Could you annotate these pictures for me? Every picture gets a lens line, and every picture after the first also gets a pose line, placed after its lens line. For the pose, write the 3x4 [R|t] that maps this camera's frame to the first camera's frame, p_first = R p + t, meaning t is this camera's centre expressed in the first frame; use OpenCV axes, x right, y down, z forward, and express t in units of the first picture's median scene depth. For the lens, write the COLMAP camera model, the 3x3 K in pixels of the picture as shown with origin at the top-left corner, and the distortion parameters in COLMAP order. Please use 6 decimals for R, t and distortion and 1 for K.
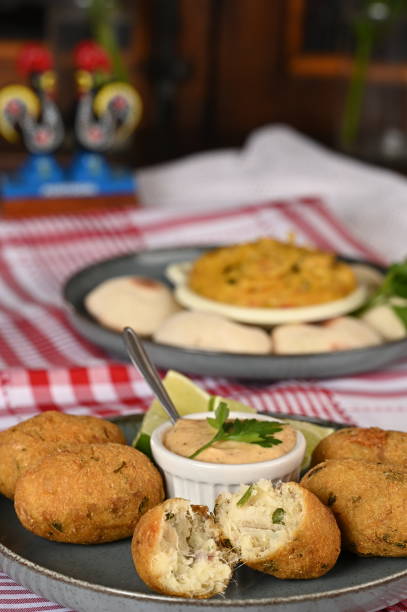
lens RADIAL K [[1675.1, 0, 203.5], [0, 1675.1, 306.0], [0, 0, 1]] dist [-0.039725, -0.777894]
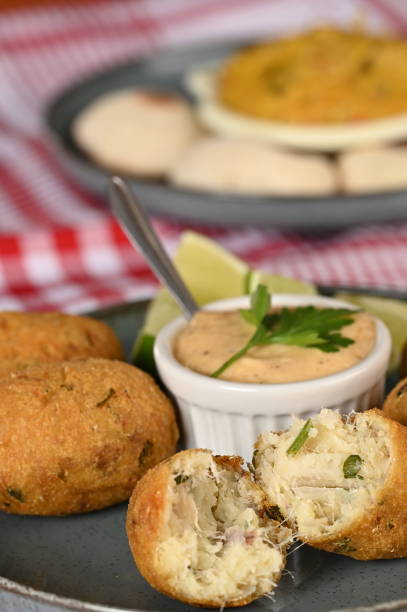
lens RADIAL K [[1964.6, 0, 203.5], [0, 1964.6, 306.0], [0, 0, 1]] dist [-0.044930, -0.673774]
pose [[0.997612, -0.056472, -0.039773, 0.020197], [0.060200, 0.993184, 0.099808, -0.012939], [0.033865, -0.101964, 0.994211, 0.247257]]
